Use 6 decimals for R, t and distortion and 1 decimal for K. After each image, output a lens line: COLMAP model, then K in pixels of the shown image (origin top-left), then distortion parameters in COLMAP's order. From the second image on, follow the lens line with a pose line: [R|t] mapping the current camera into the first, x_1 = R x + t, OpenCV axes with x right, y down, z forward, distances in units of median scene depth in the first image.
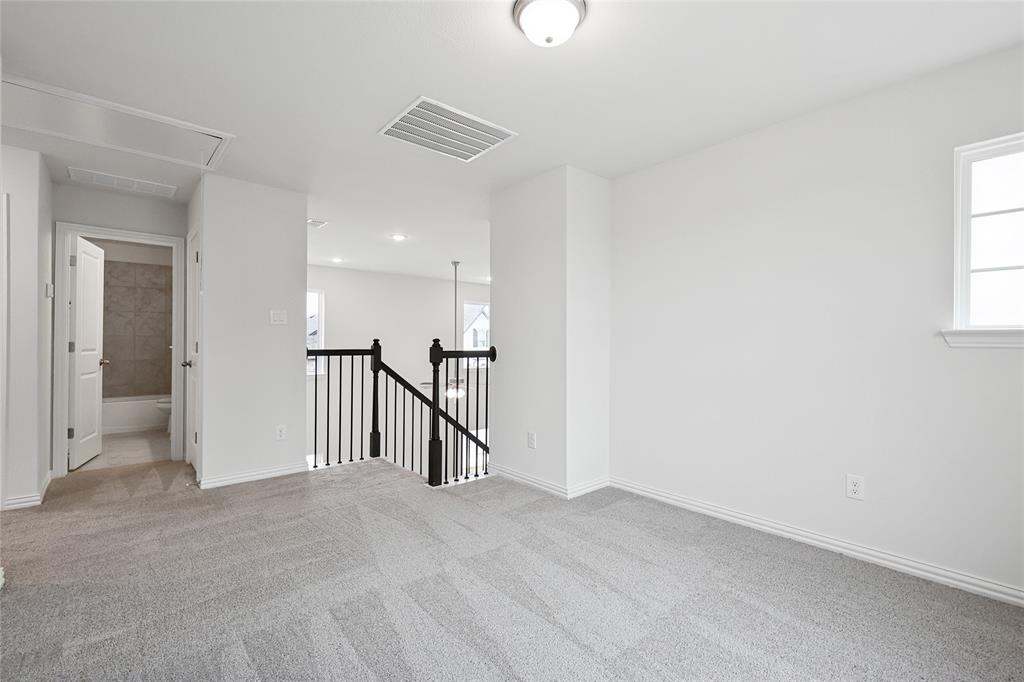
lens RADIAL K [[451.9, 0, 512.0], [0, 451.9, 341.0], [0, 0, 1]] dist [0.000913, -0.000122]
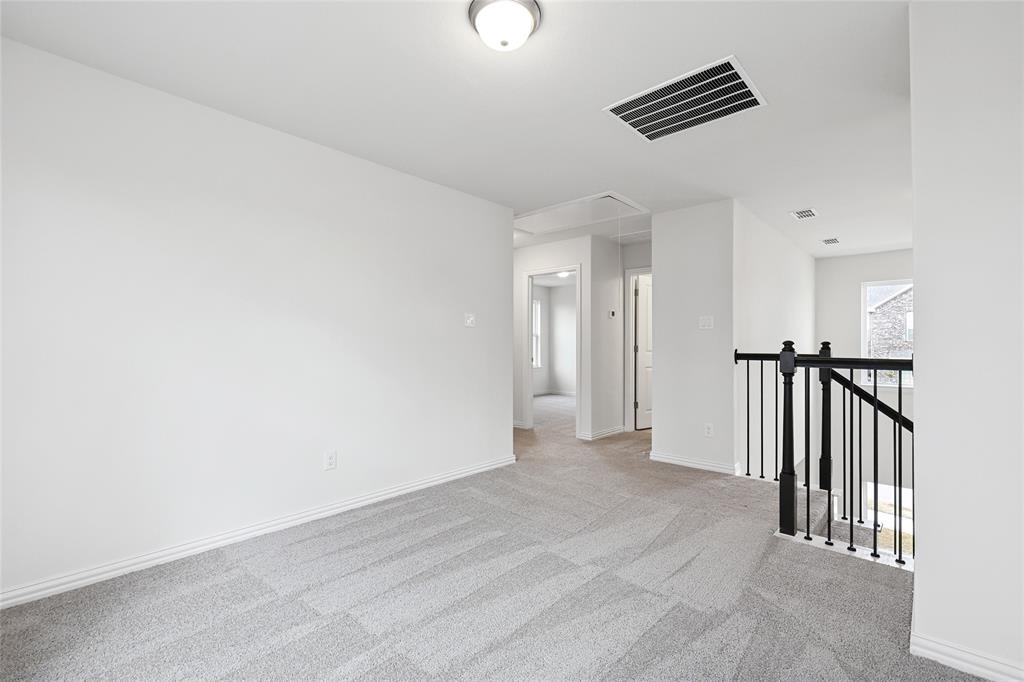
lens RADIAL K [[451.9, 0, 512.0], [0, 451.9, 341.0], [0, 0, 1]] dist [0.000913, -0.000122]
pose [[0.105761, -0.012317, -0.994315, 0.504751], [0.004444, 0.999919, -0.011914, 0.001949], [0.994382, -0.003159, 0.105807, 0.428201]]
